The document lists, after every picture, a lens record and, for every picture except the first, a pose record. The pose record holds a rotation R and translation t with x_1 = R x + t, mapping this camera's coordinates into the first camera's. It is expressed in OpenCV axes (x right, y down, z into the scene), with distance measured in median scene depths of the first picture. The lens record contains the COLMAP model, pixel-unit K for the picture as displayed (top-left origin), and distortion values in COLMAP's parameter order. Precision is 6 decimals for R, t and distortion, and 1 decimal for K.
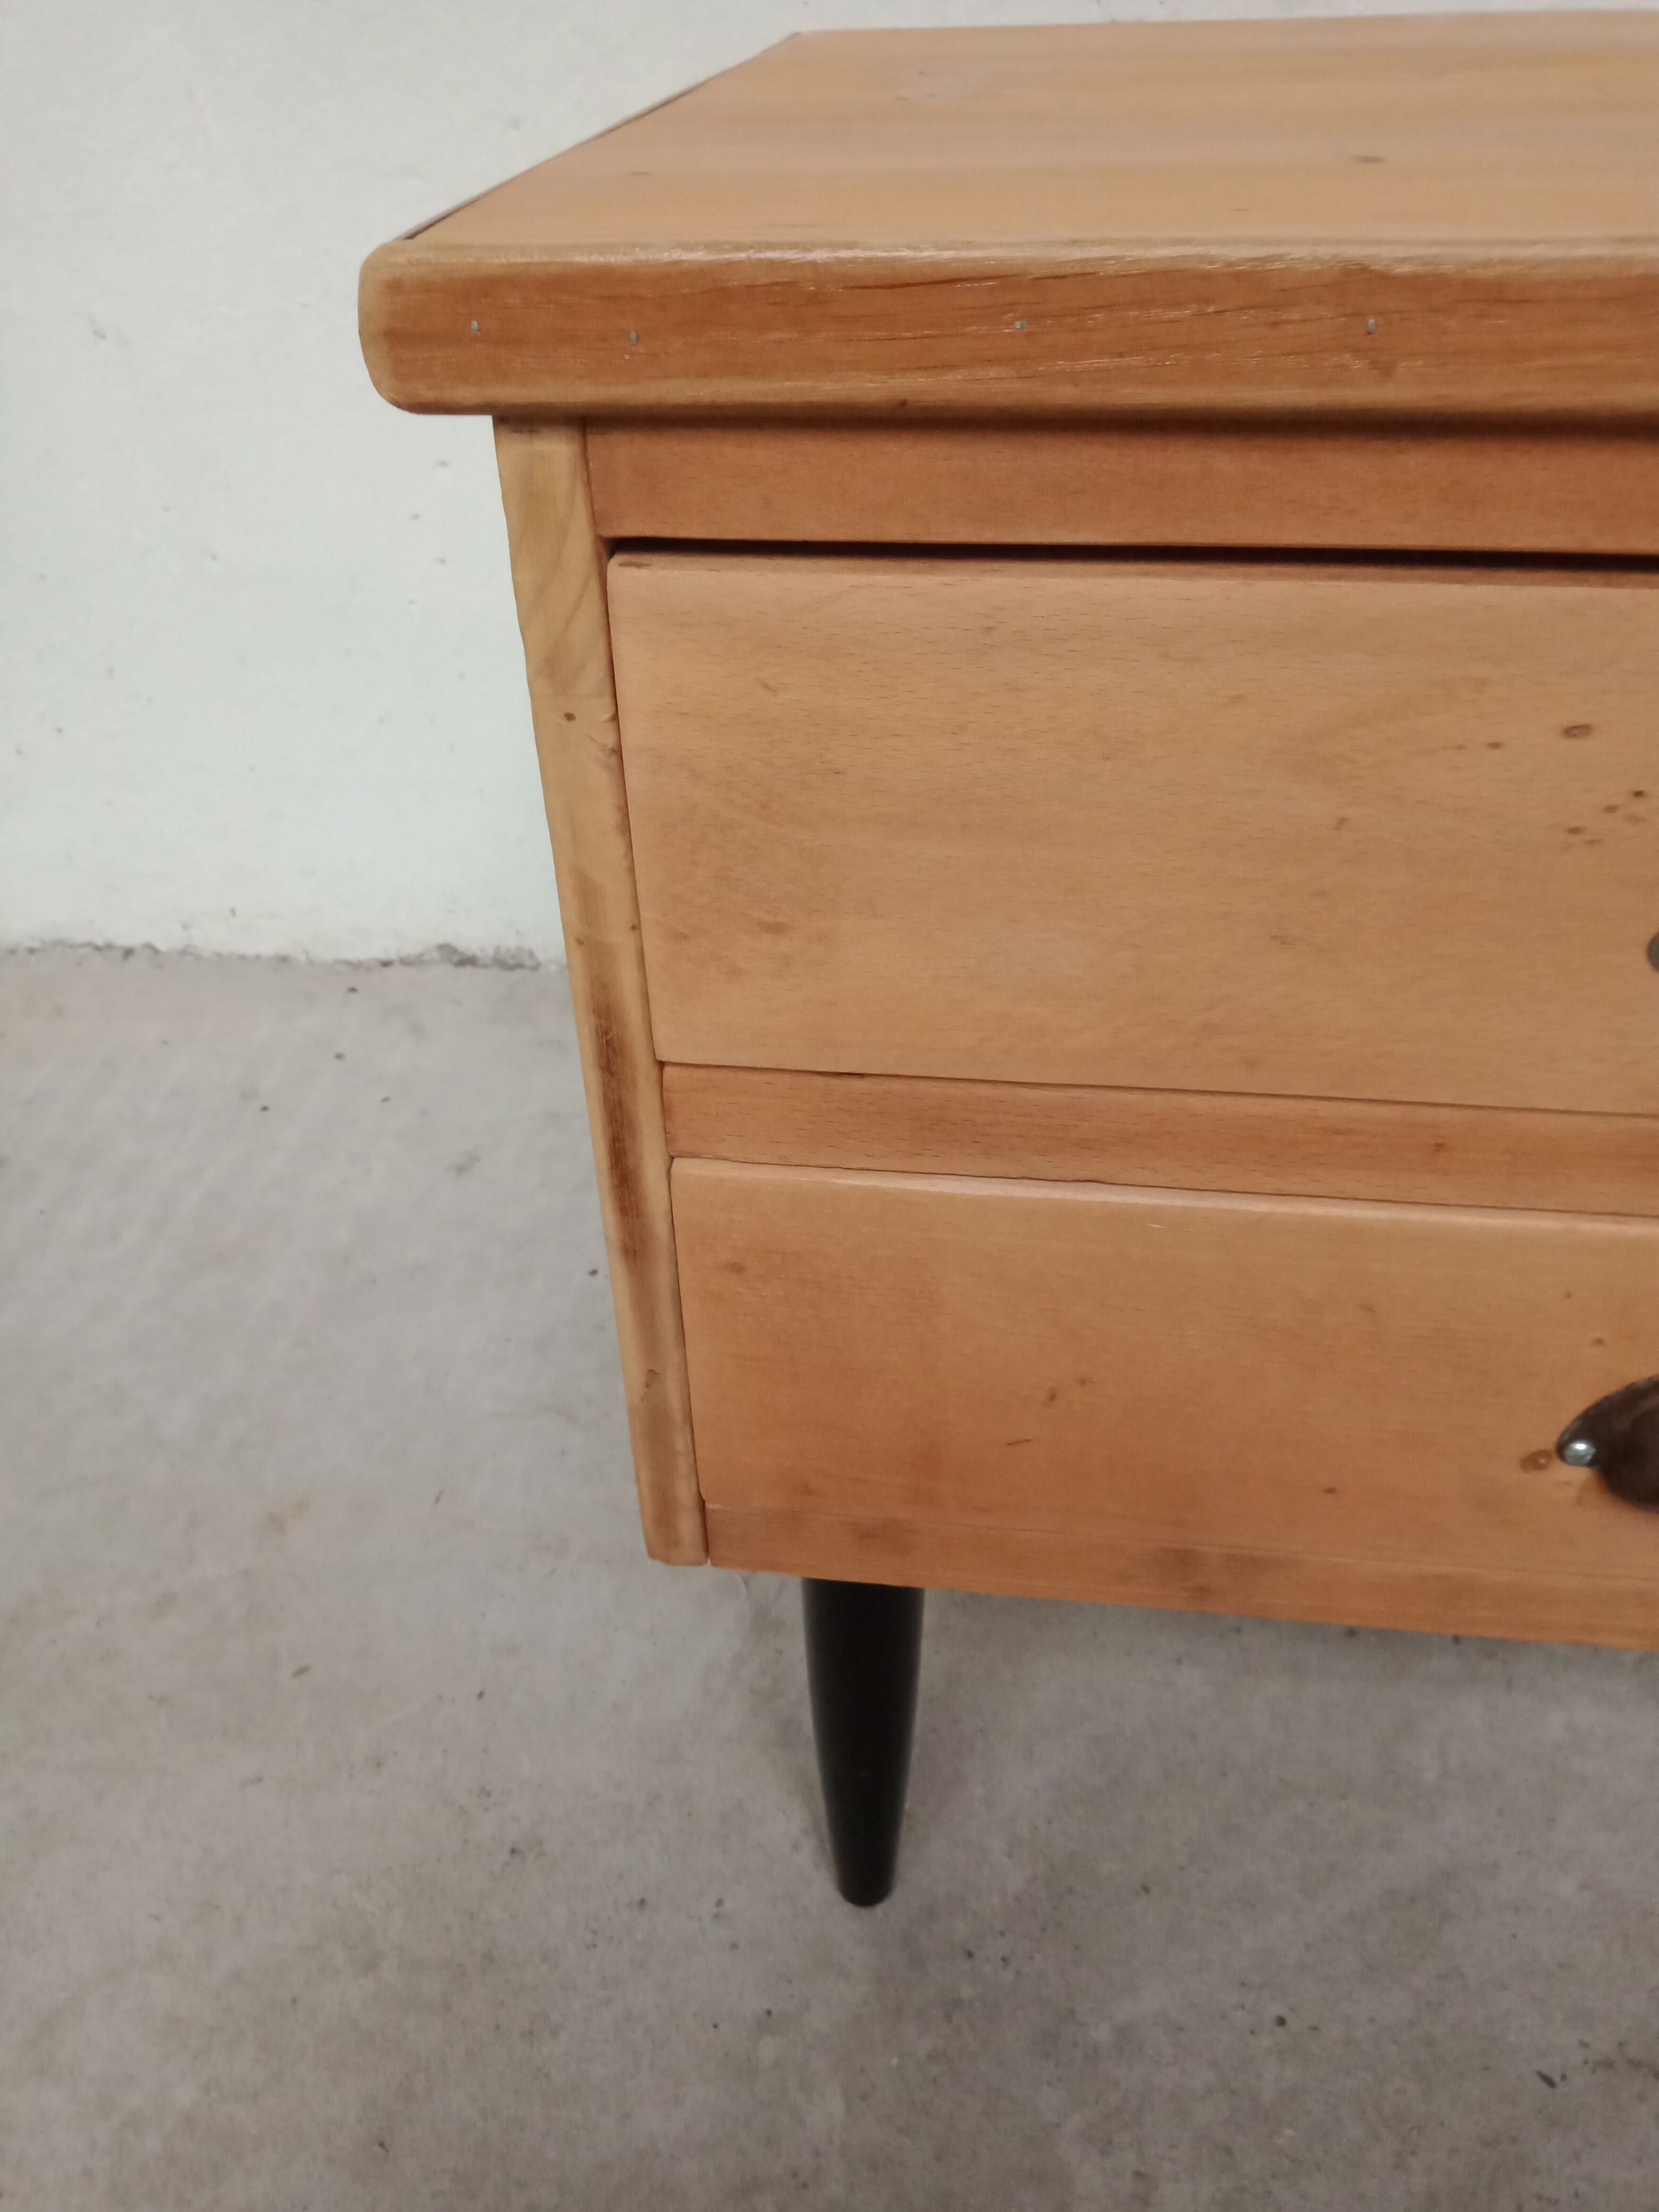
lens RADIAL K [[1748.1, 0, 889.8], [0, 1748.1, 1105.3], [0, 0, 1]] dist [0.030225, 0.000078]
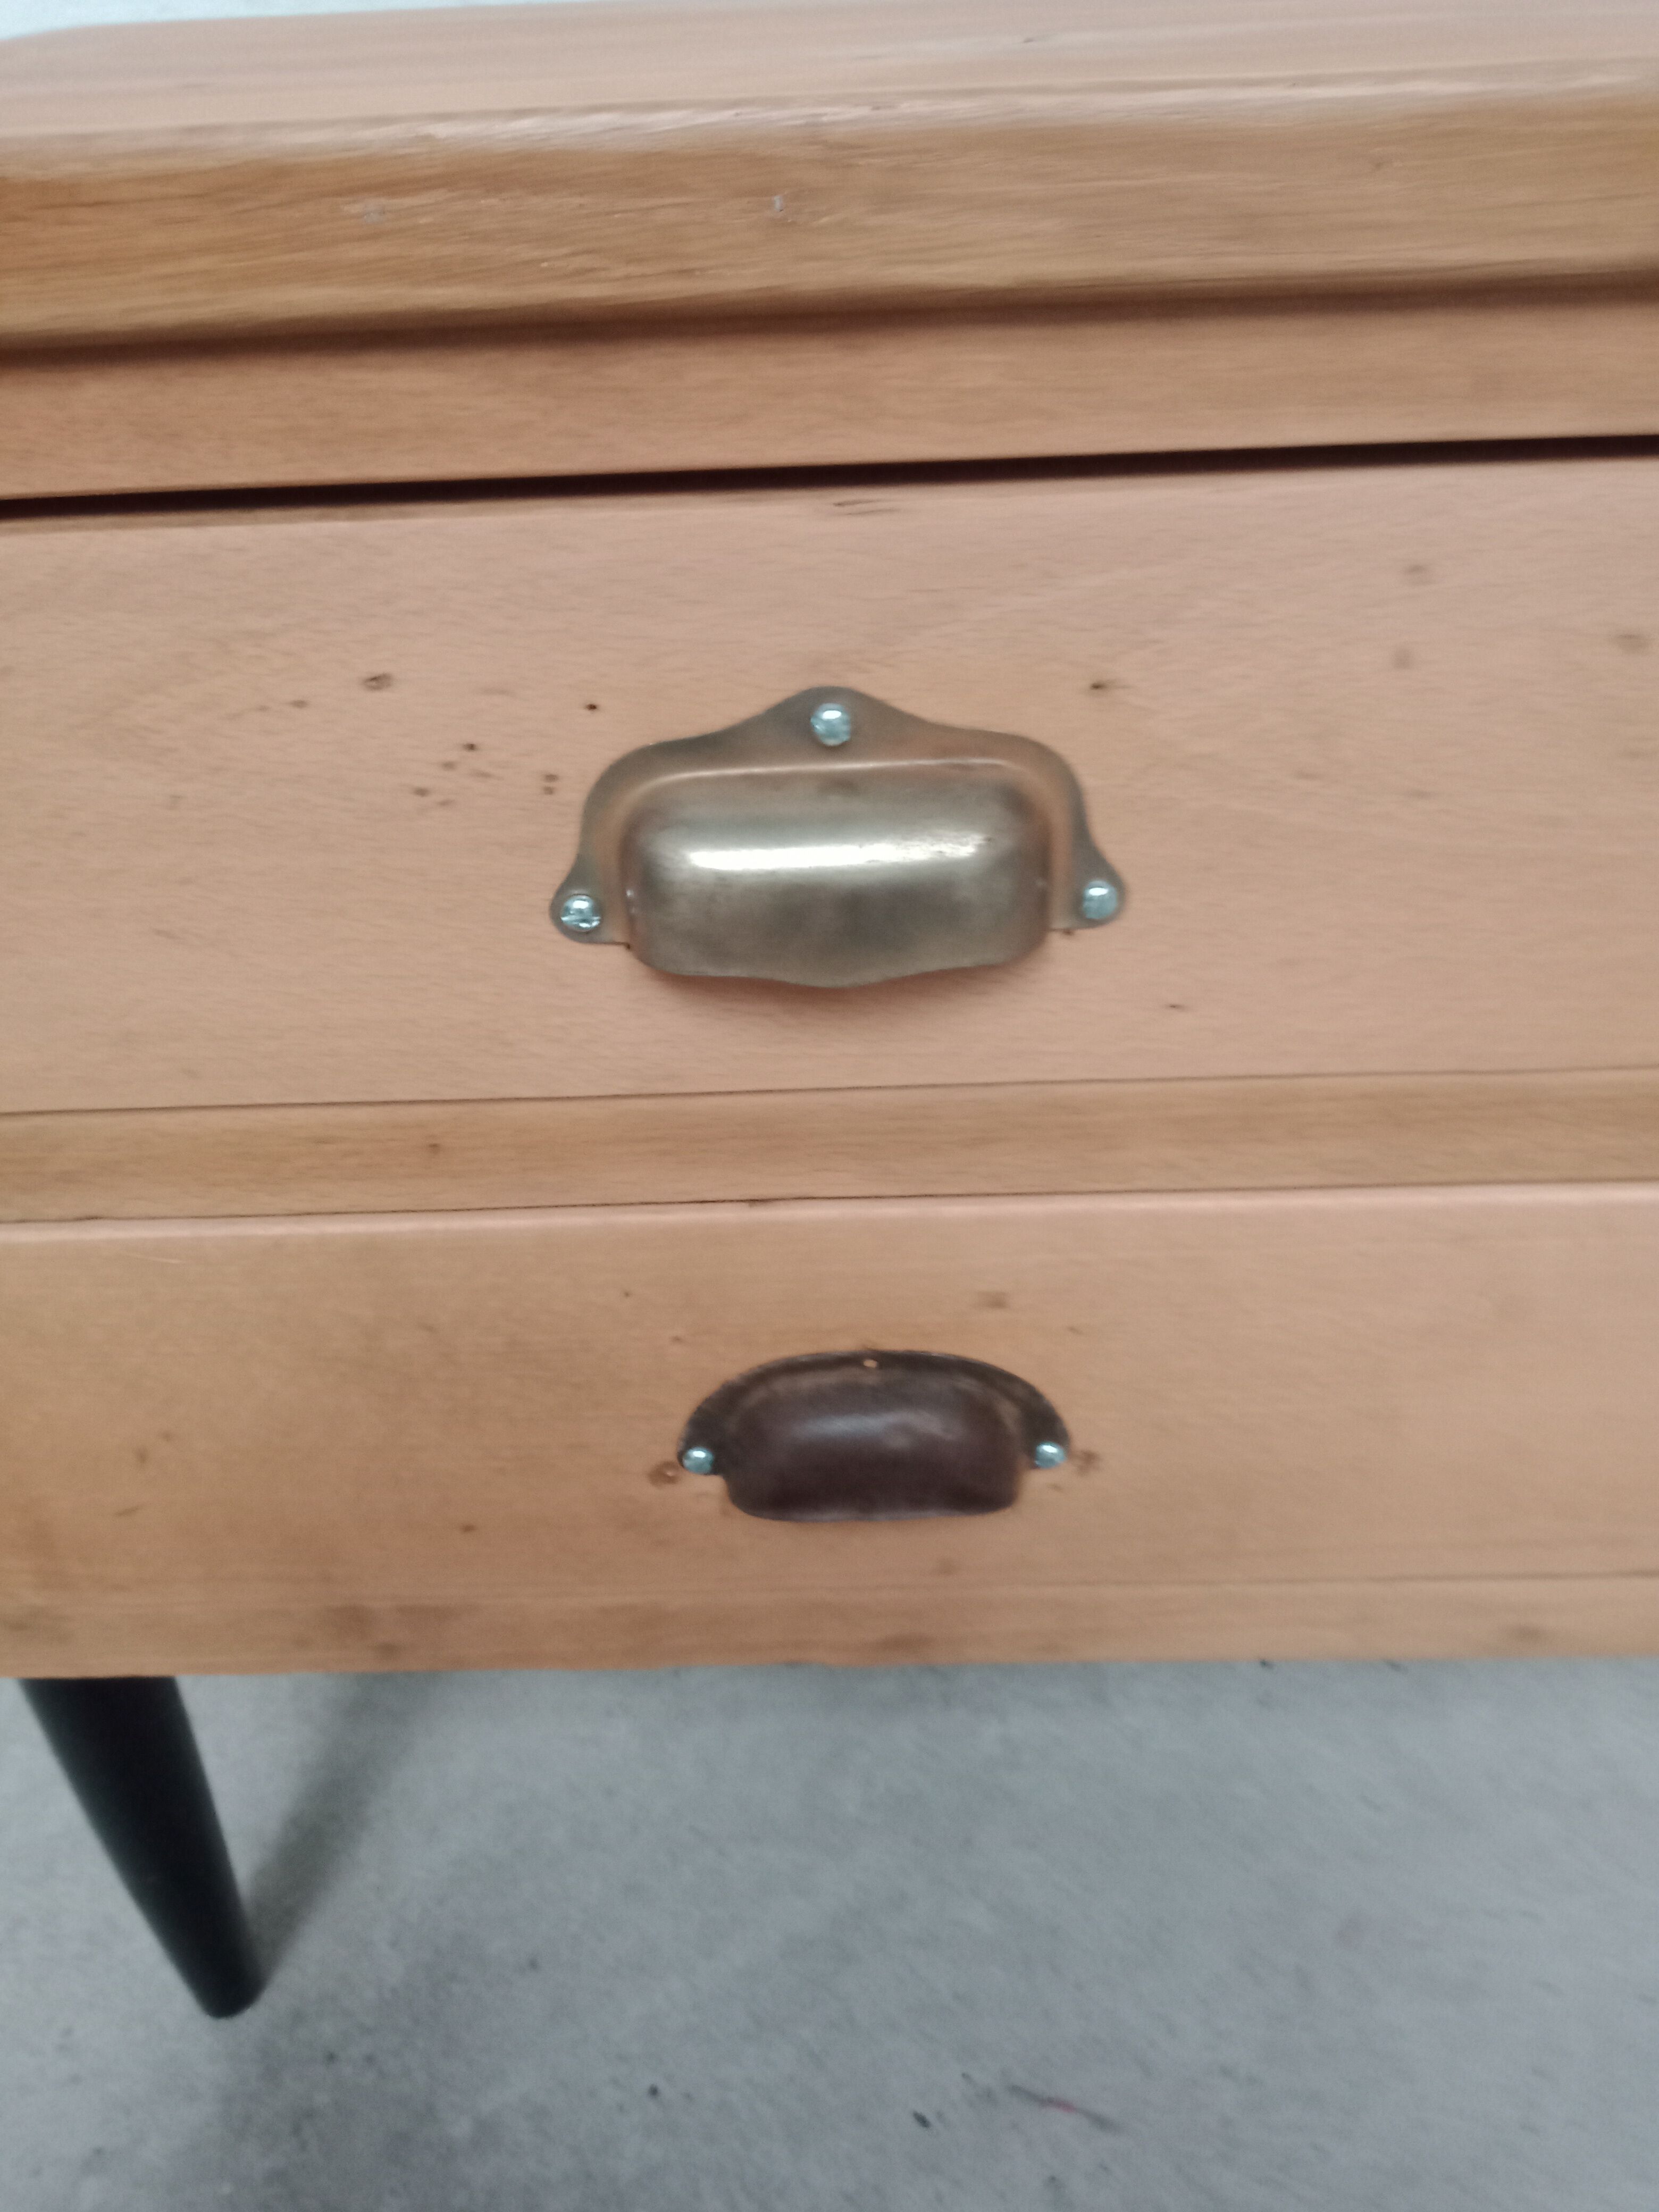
lens RADIAL K [[1701.7, 0, 812.6], [0, 1701.7, 1101.0], [0, 0, 1]] dist [0.028130, -0.013059]
pose [[0.995309, -0.082106, 0.051166, 0.308351], [0.084107, 0.995722, -0.038270, 0.033241], [-0.047805, 0.042394, 0.997957, 0.057667]]
